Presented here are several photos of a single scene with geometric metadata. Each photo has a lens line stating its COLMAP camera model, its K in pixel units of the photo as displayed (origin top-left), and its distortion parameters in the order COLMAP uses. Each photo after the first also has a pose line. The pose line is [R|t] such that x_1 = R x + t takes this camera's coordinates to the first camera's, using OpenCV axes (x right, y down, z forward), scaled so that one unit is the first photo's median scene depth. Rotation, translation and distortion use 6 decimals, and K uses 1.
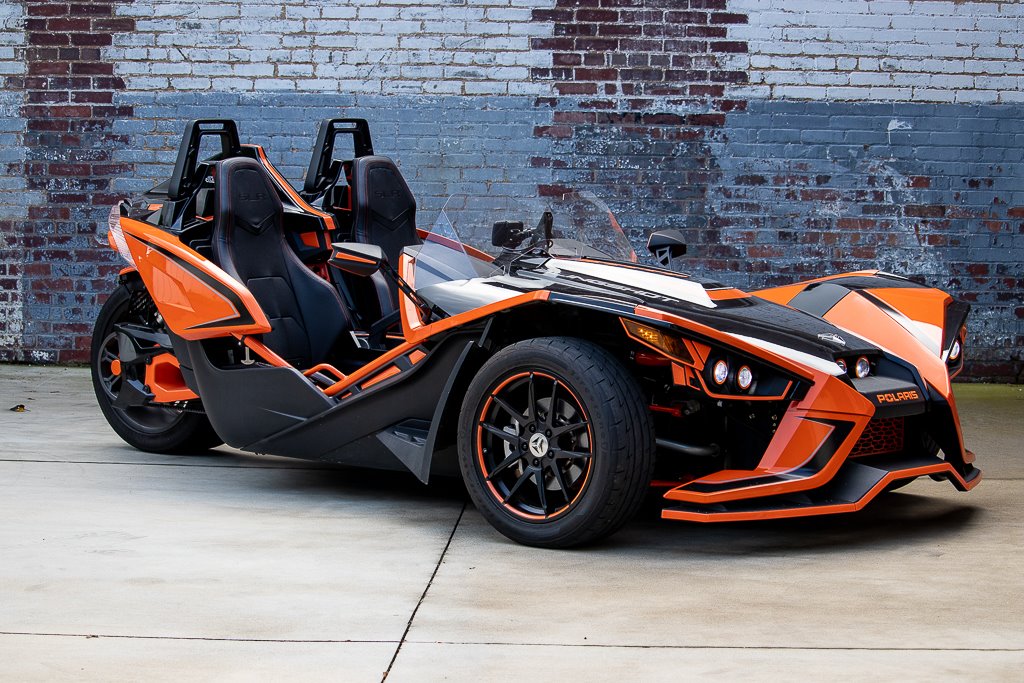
lens RADIAL K [[3179.5, 0, 510.7], [0, 3179.5, 342.1], [0, 0, 1]] dist [-0.324578, 0.000000]
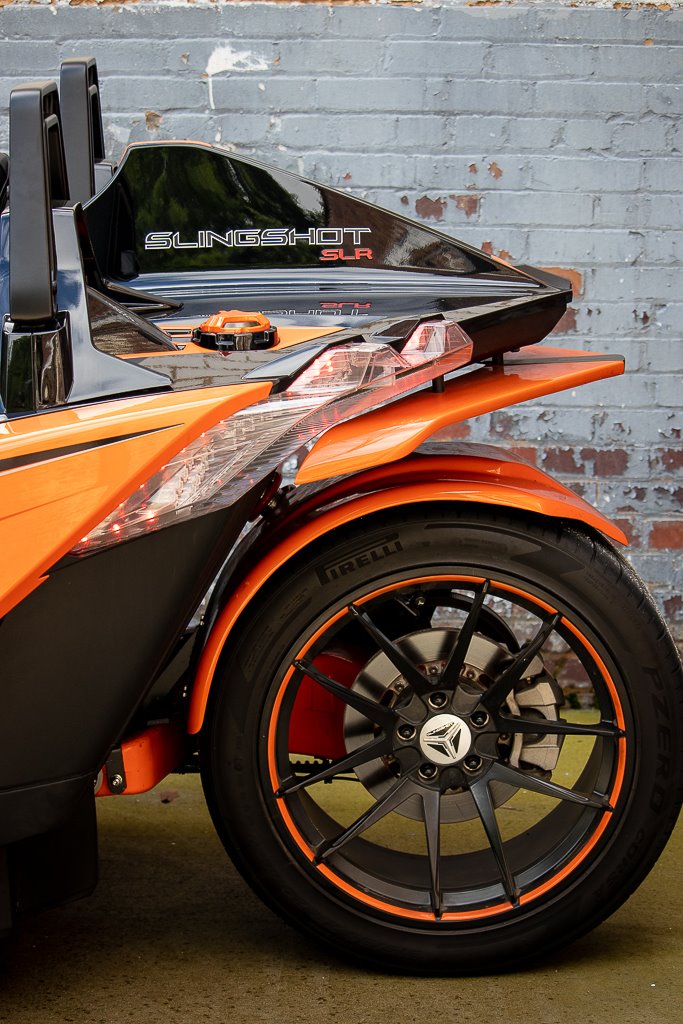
lens RADIAL K [[3179.5, 0, 342.2], [0, 3179.5, 516.3], [0, 0, 1]] dist [-0.324578, 0.000000]
pose [[0.999890, -0.005063, -0.013962, 0.141225], [0.006517, 0.994333, 0.106111, -0.053943], [0.013345, -0.106190, 0.994256, 0.605652]]
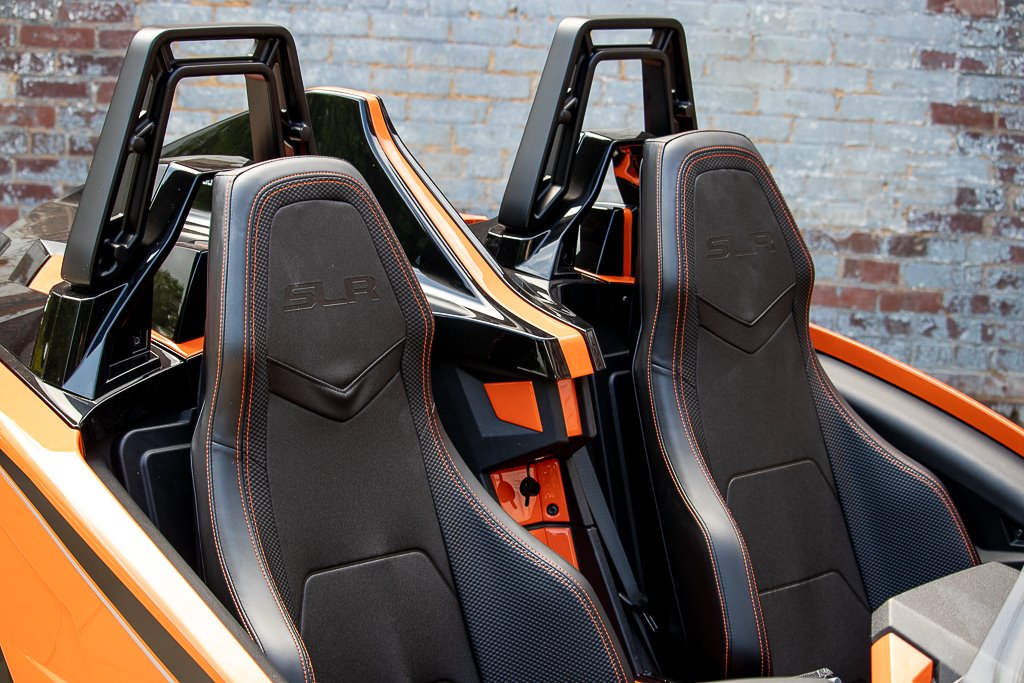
lens RADIAL K [[2601.4, 0, 512.9], [0, 2601.4, 340.2], [0, 0, 1]] dist [-0.397127, 0.000000]
pose [[0.997964, 0.044076, -0.046107, -0.039767], [-0.039267, 0.994167, 0.100448, -0.050655], [0.050265, -0.098433, 0.993873, 0.570404]]
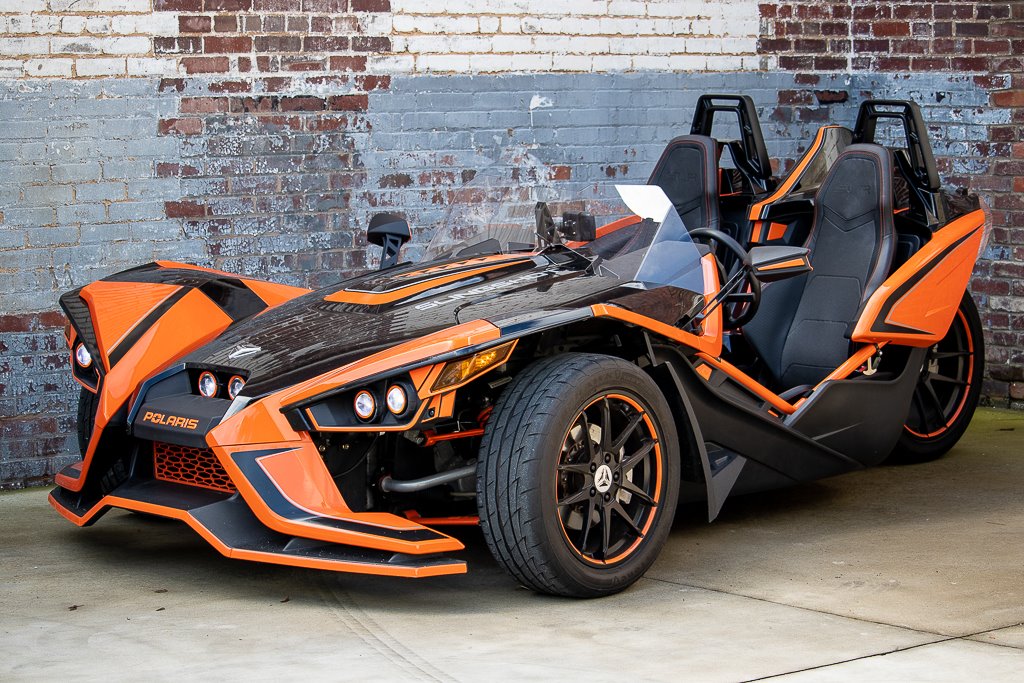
lens RADIAL K [[2908.2, 0, 509.4], [0, 2908.2, 343.8], [0, 0, 1]] dist [-0.363461, 0.000000]
pose [[0.711476, -0.084252, 0.697642, -0.391083], [0.066878, 0.996399, 0.052127, -0.046824], [-0.699521, 0.009570, 0.714548, 0.489812]]
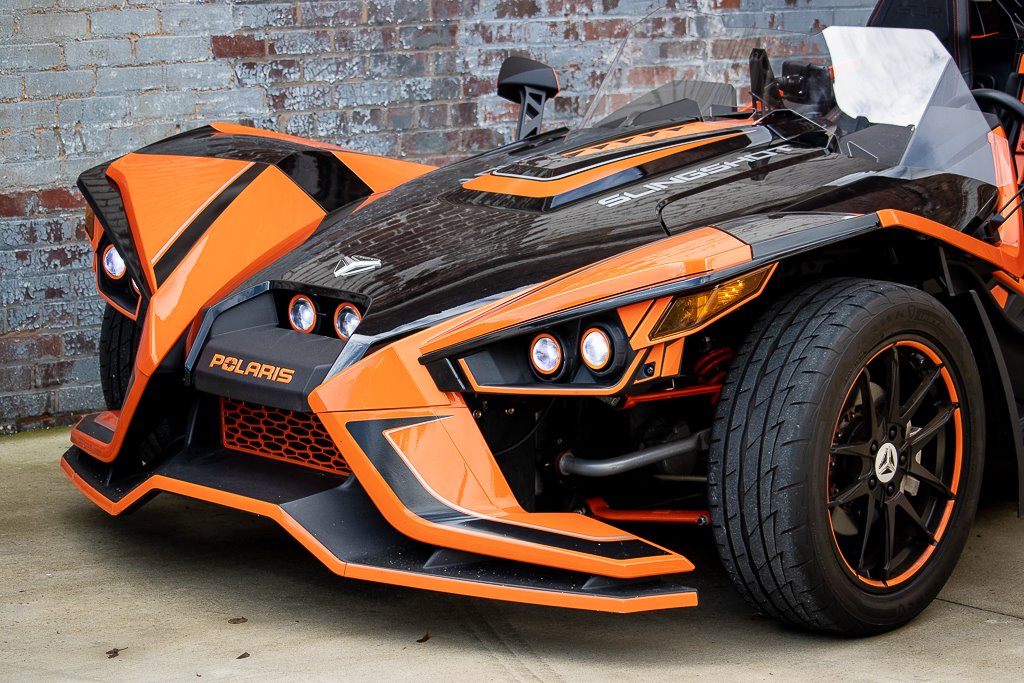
lens RADIAL K [[3179.5, 0, 513.6], [0, 3179.5, 349.9], [0, 0, 1]] dist [-0.324578, 0.000000]
pose [[0.705845, -0.118041, 0.698462, -0.321894], [0.054326, 0.992135, 0.112772, -0.054567], [-0.706280, -0.041655, 0.706706, 0.606224]]
